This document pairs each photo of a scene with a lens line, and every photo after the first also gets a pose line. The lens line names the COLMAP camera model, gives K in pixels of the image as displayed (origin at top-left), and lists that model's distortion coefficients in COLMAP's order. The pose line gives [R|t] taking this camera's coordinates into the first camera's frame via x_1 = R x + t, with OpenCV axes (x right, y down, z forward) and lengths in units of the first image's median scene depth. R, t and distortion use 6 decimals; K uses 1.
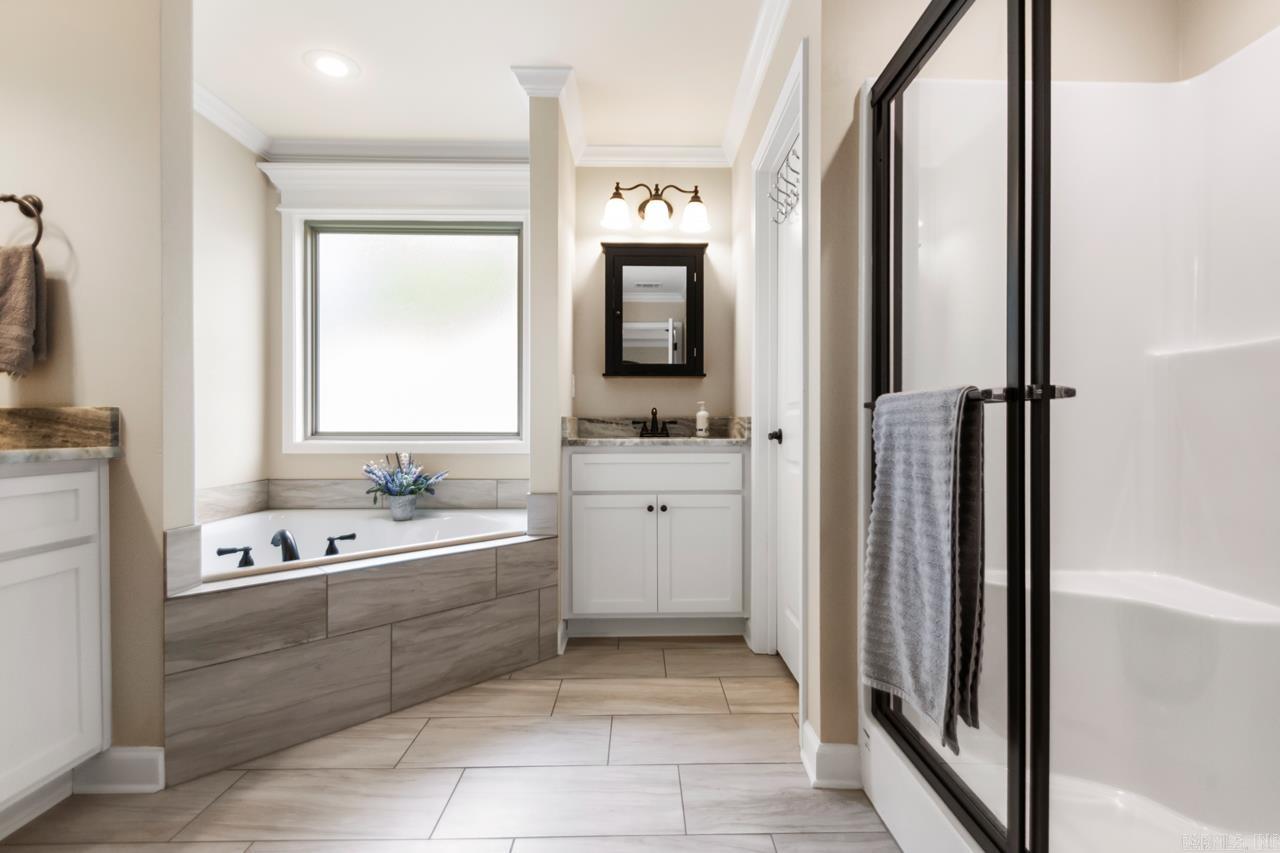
lens RADIAL K [[598.4, 0, 655.3], [0, 598.4, 428.4], [0, 0, 1]] dist [0.014251, -0.006084]
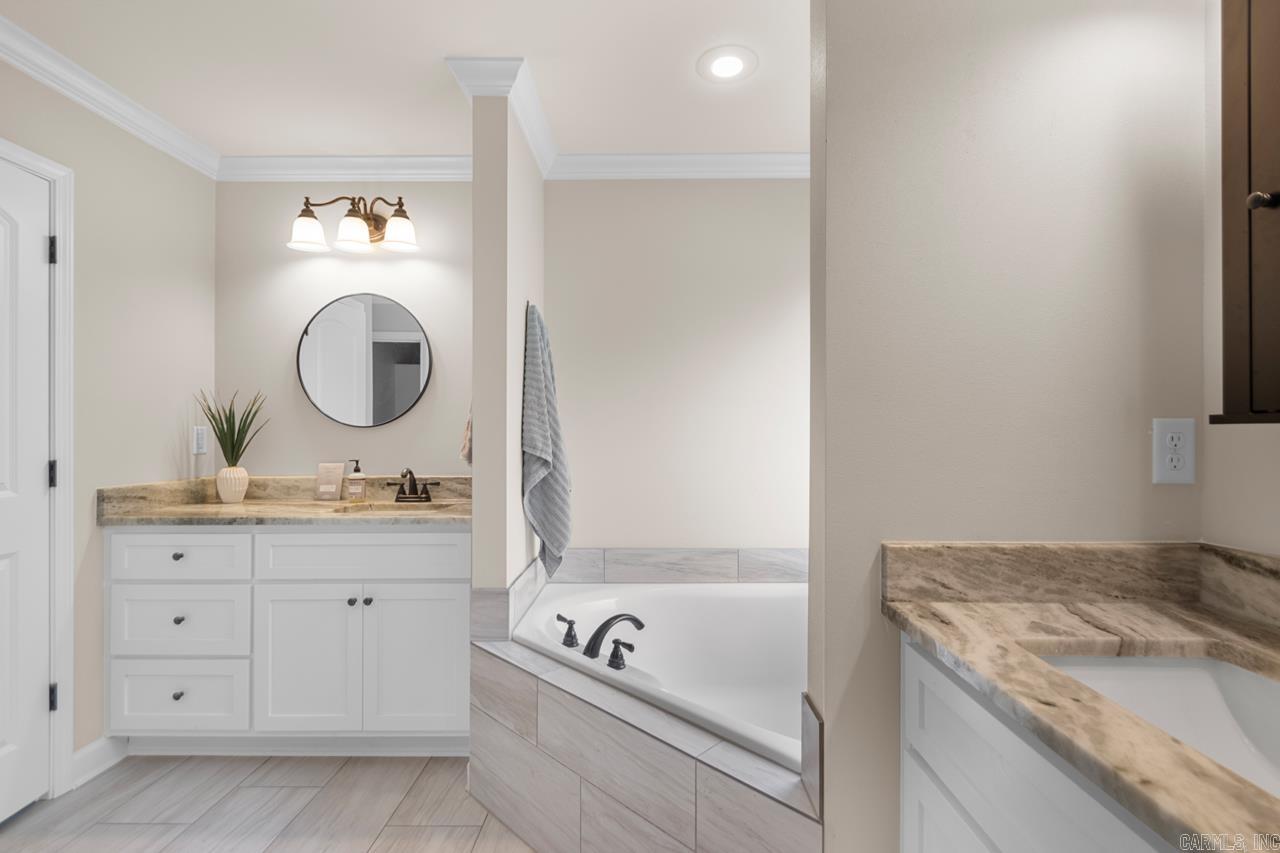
lens RADIAL K [[598.4, 0, 671.5], [0, 598.4, 434.9], [0, 0, 1]] dist [0.014251, -0.006084]
pose [[-0.019348, 0.005885, -0.999795, 0.278266], [-0.006938, 0.999958, 0.006021, -0.103099], [0.999789, 0.007053, -0.019306, 0.933831]]
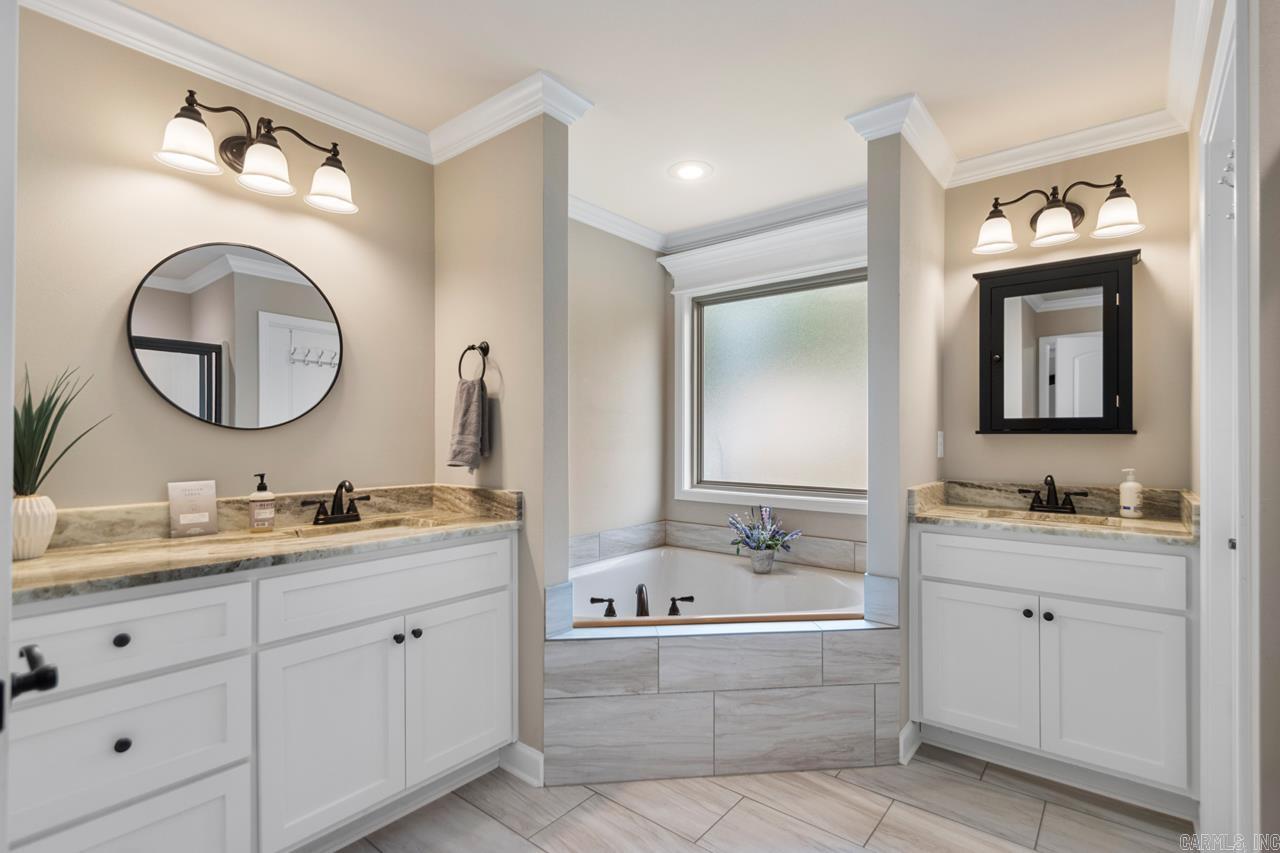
lens RADIAL K [[598.4, 0, 661.9], [0, 598.4, 435.4], [0, 0, 1]] dist [0.014251, -0.006084]
pose [[0.774171, 0.002614, -0.632971, 0.129051], [-0.007160, 0.999964, -0.004628, -0.098966], [0.632936, 0.008115, 0.774162, 0.099626]]
